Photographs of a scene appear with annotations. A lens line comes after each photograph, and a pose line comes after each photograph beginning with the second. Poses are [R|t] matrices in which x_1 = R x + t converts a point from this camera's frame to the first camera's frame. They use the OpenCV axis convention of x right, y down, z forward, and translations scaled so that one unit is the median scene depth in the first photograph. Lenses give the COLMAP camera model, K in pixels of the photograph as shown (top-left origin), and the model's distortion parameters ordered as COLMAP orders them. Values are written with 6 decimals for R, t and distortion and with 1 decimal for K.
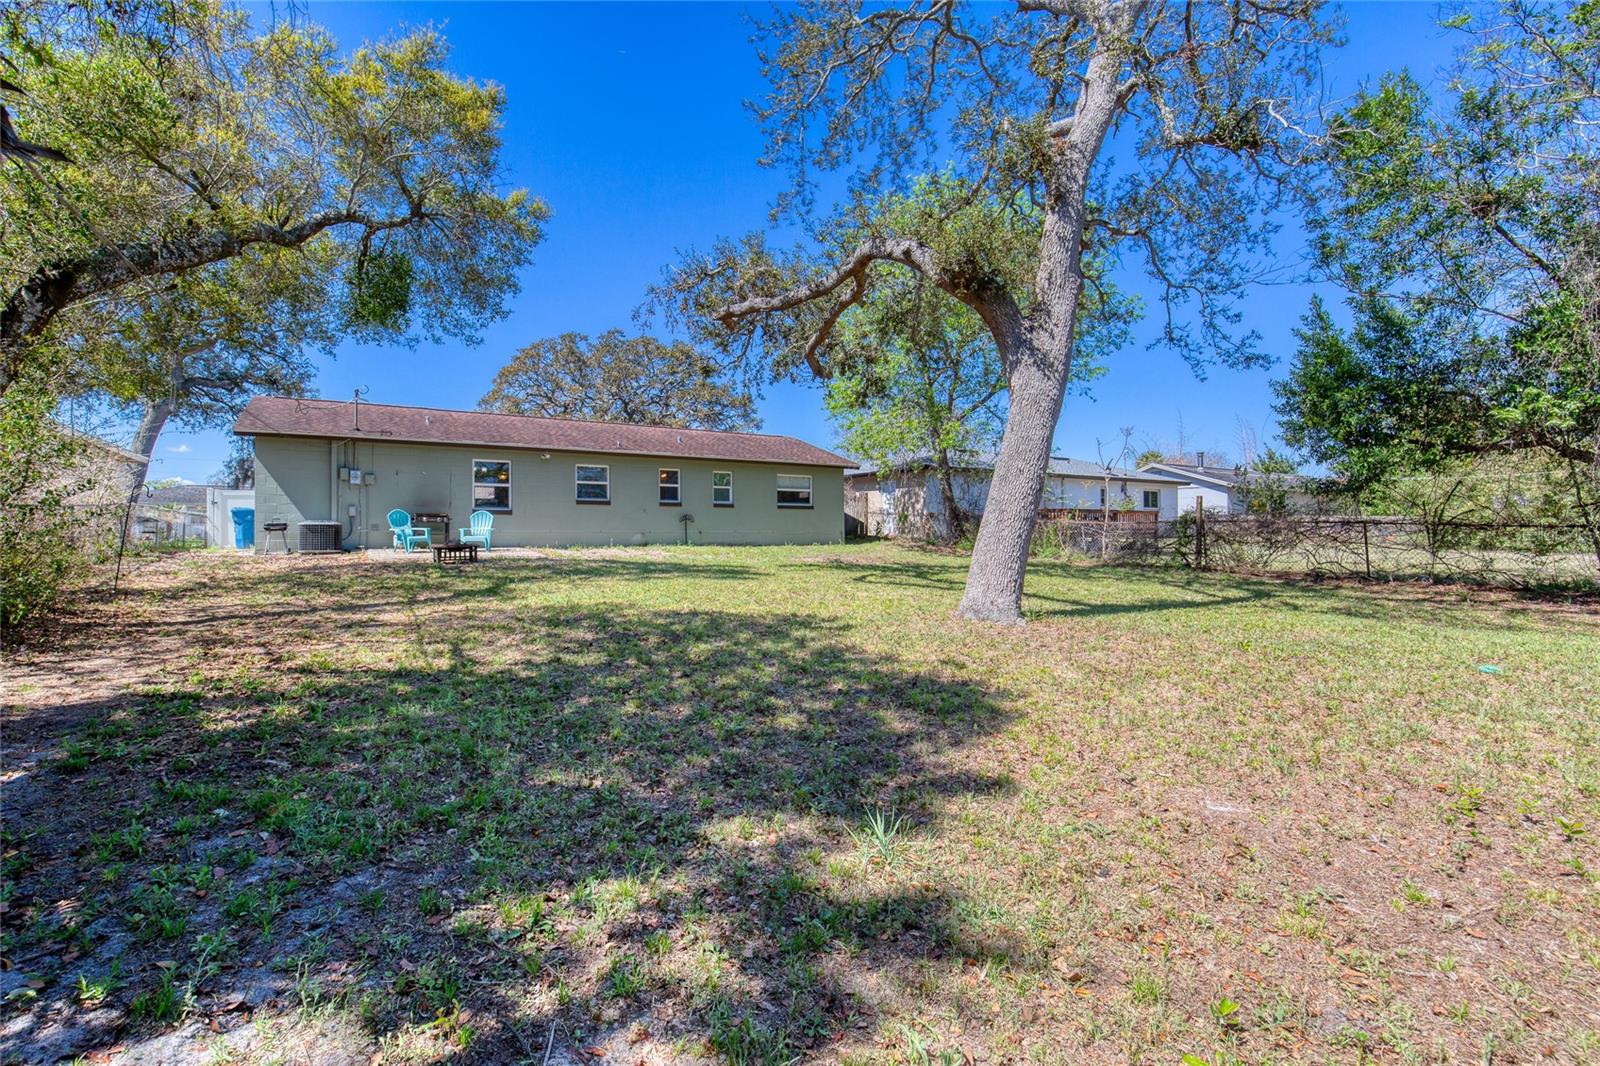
lens RADIAL K [[723.1, 0, 778.6], [0, 723.1, 533.6], [0, 0, 1]] dist [-0.012928, 0.007414]
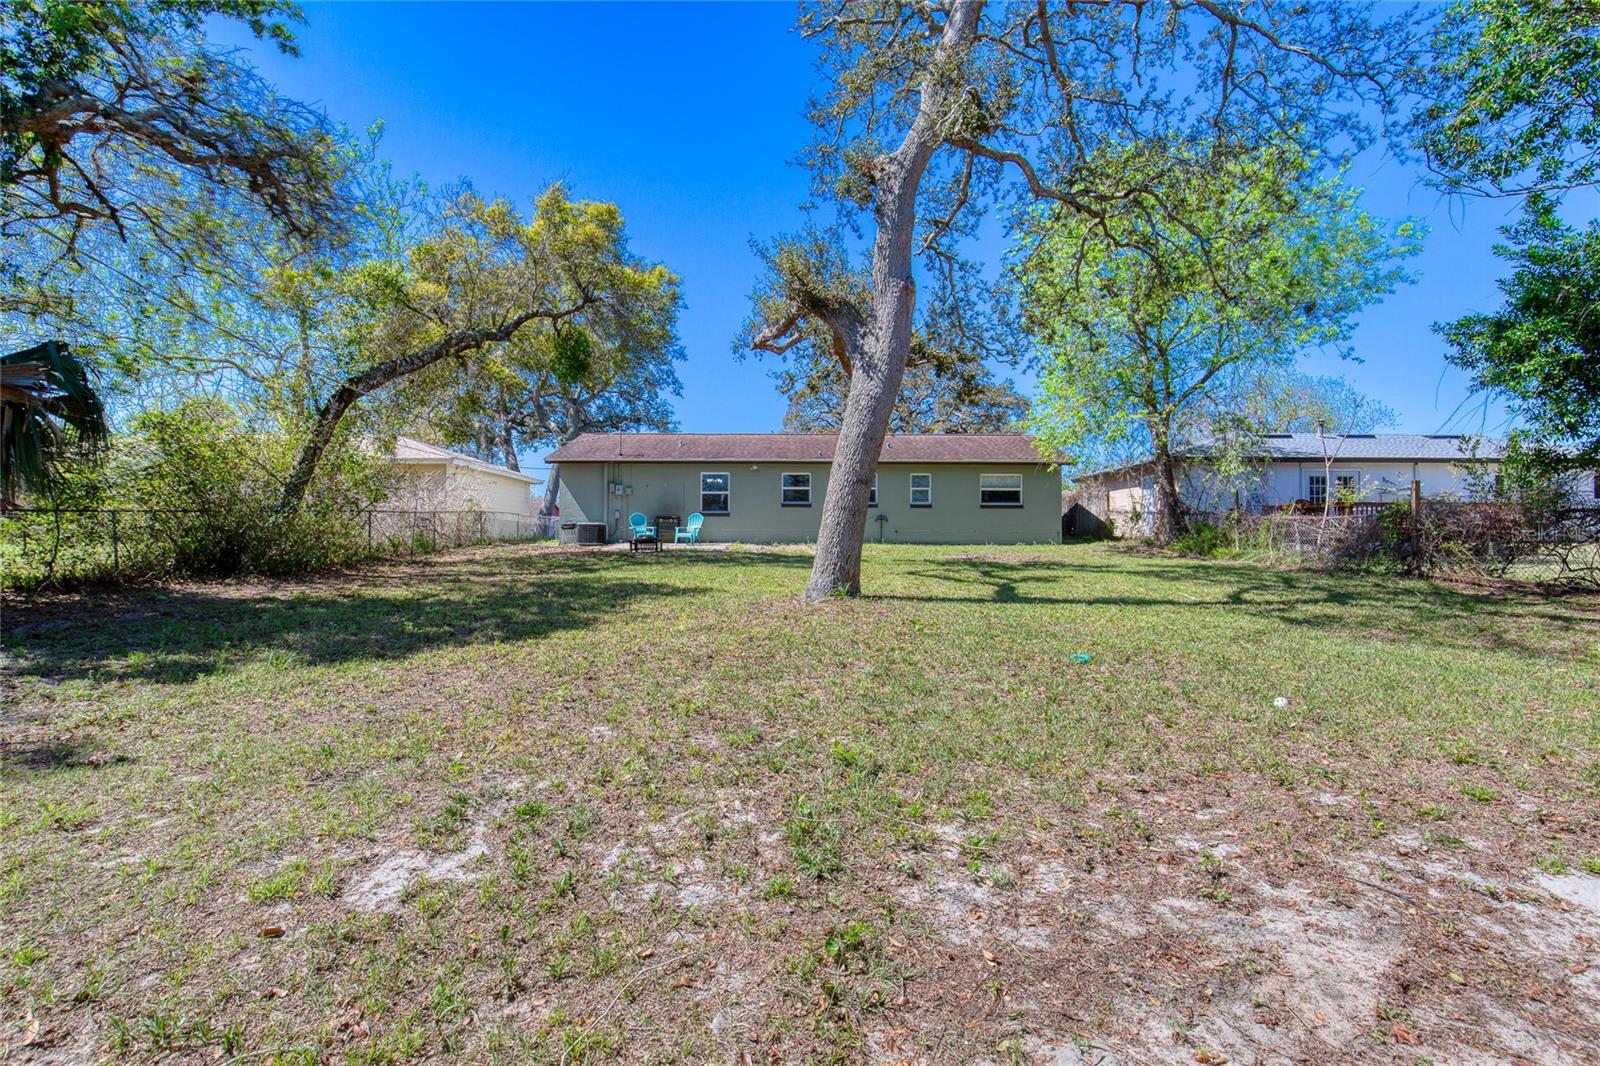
lens RADIAL K [[723.1, 0, 778.6], [0, 723.1, 533.6], [0, 0, 1]] dist [-0.012928, 0.007414]
pose [[0.850807, 0.001204, -0.525476, 0.401342], [-0.005704, 0.999960, -0.006944, 0.012639], [0.525447, 0.008905, 0.850780, 0.001863]]
